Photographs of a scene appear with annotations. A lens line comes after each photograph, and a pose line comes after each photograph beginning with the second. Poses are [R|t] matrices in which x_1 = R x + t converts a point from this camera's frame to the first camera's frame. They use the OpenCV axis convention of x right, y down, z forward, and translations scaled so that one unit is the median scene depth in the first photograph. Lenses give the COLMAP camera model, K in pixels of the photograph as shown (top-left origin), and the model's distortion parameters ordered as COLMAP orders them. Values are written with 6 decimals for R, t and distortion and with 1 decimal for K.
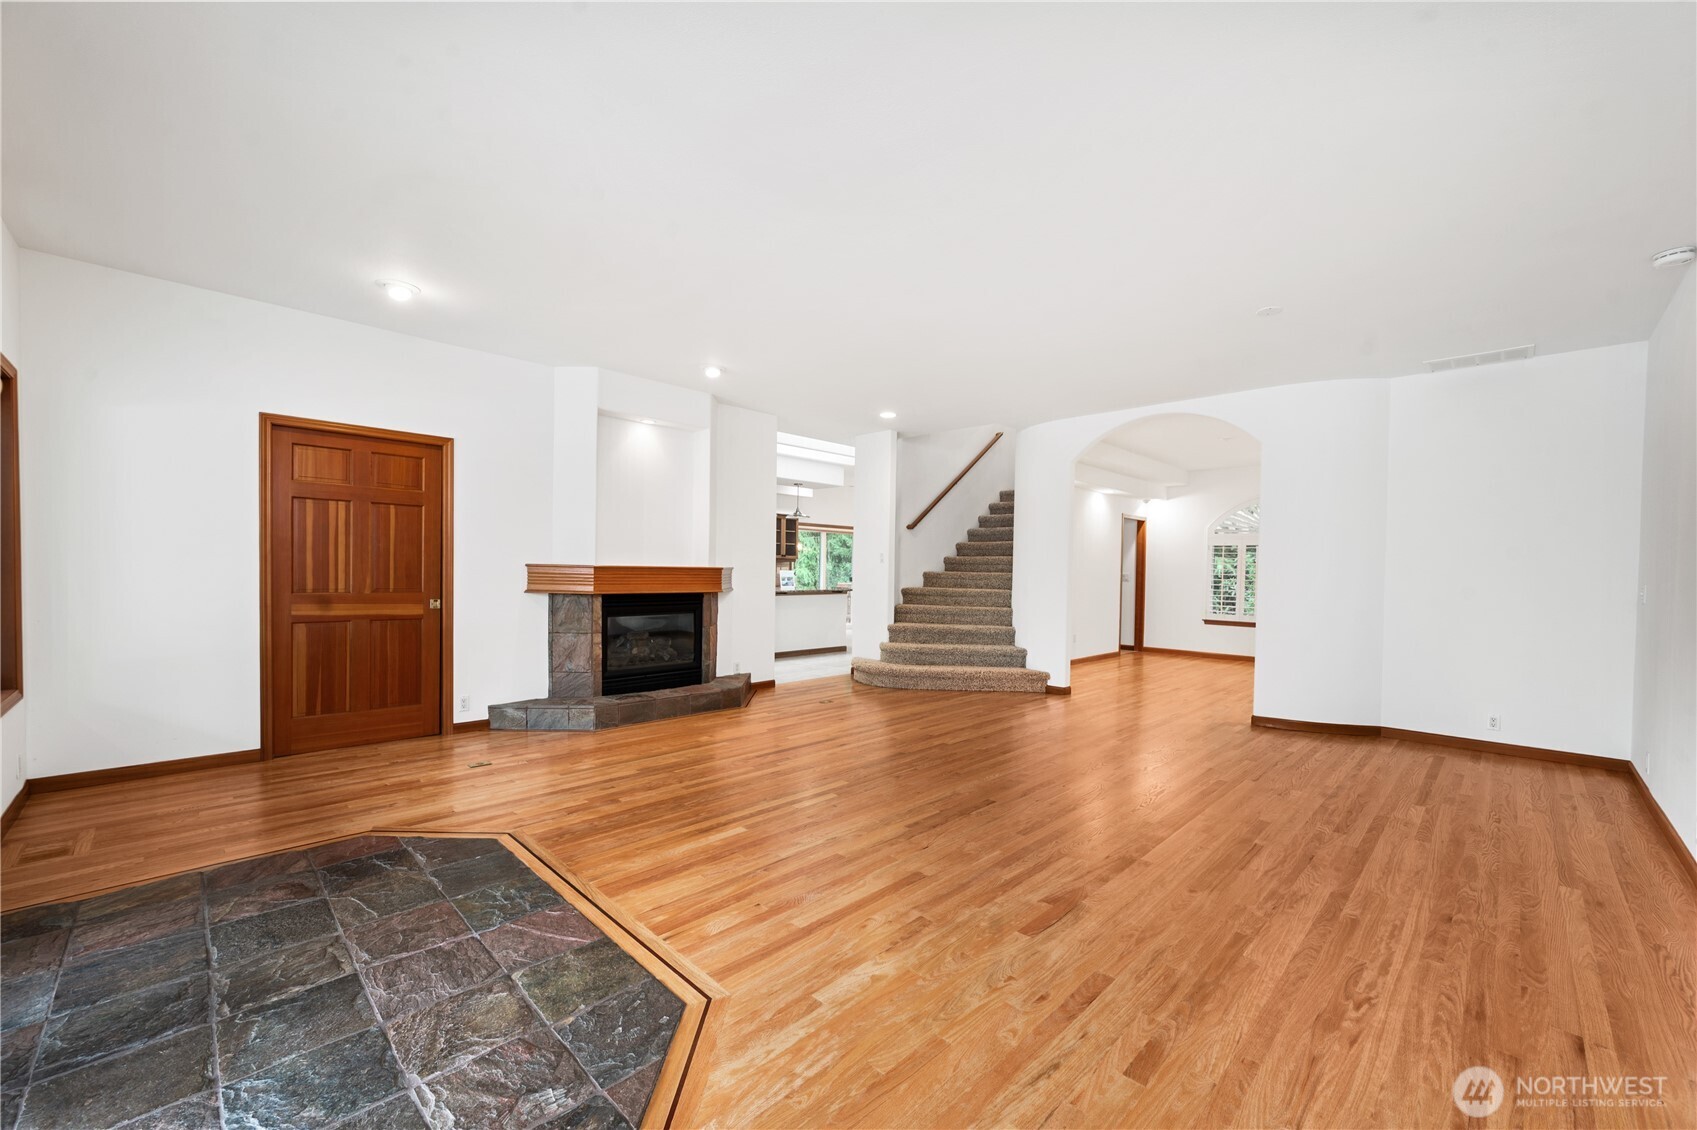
lens RADIAL K [[680.4, 0, 863.5], [0, 680.4, 568.1], [0, 0, 1]] dist [-0.001144, -0.000140]
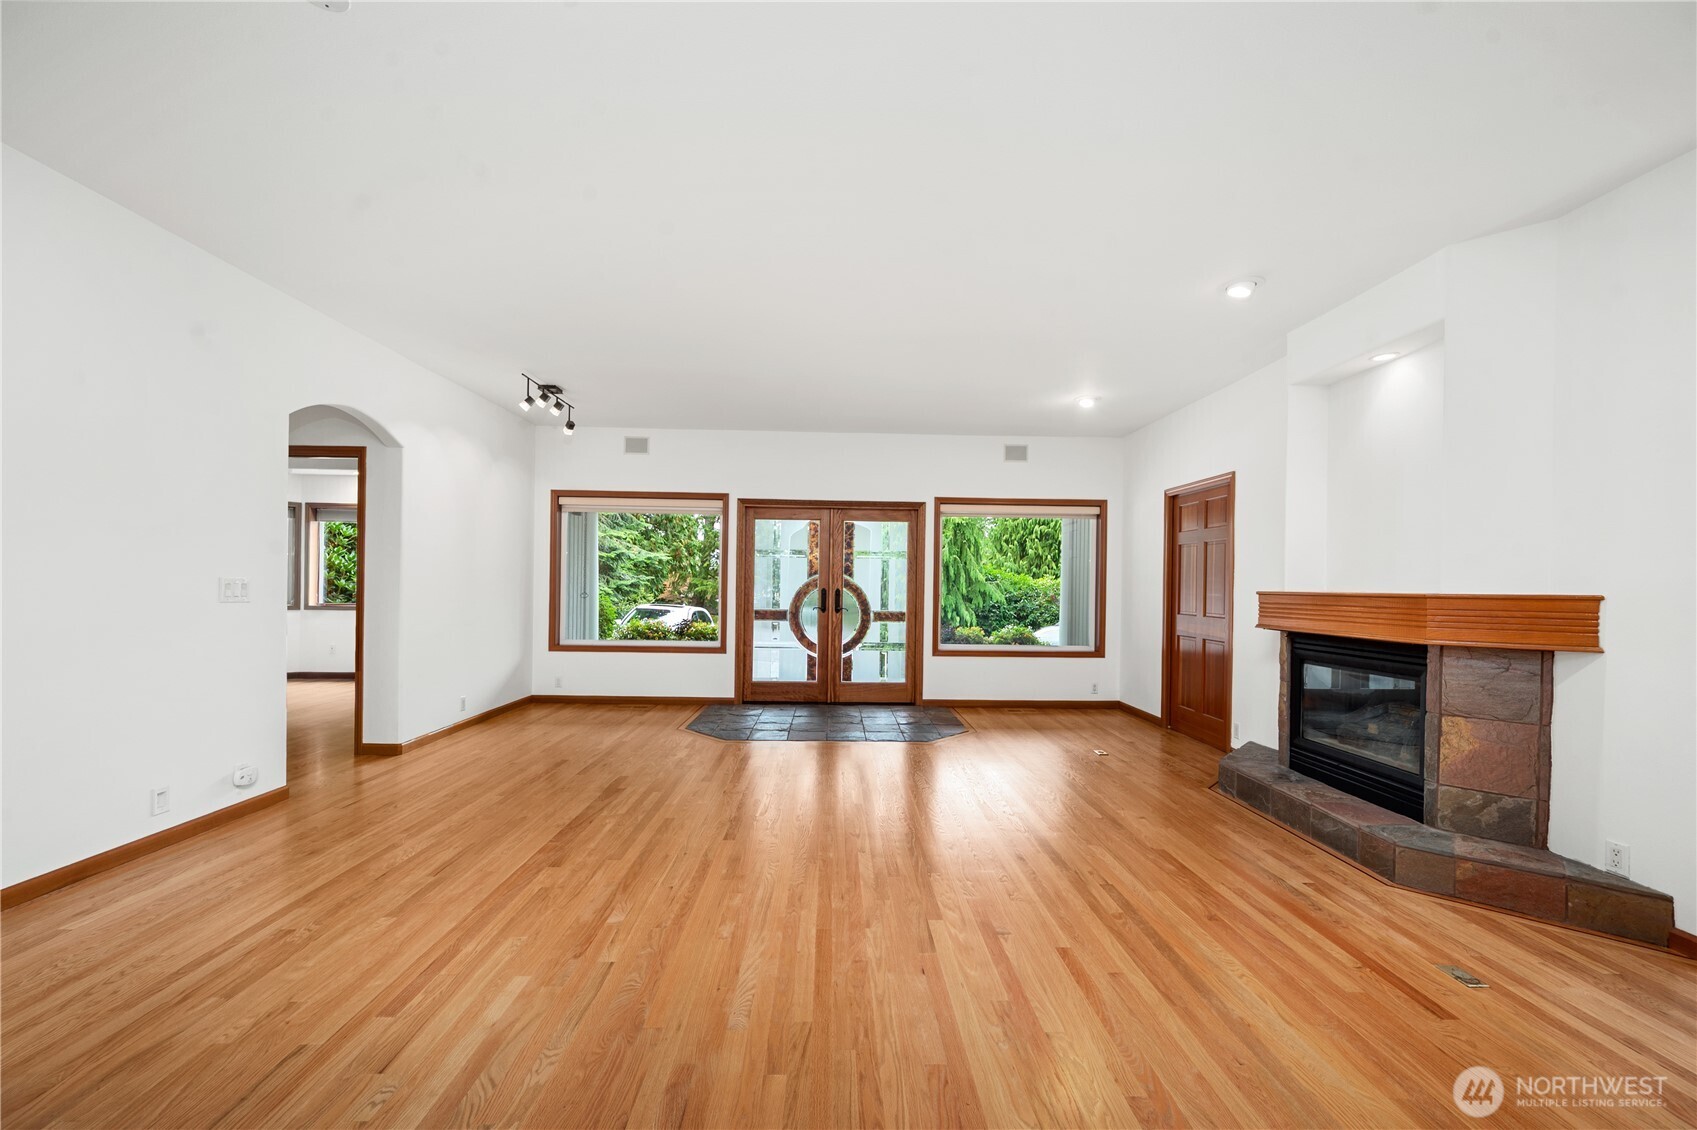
lens RADIAL K [[692.1, 0, 842.8], [0, 692.1, 595.0], [0, 0, 1]] dist [-0.002179, -0.000250]
pose [[-0.717538, -0.016602, -0.696322, 0.530091], [-0.024735, 0.999693, 0.001653, 0.011273], [0.696080, 0.018410, -0.717728, 1.289911]]
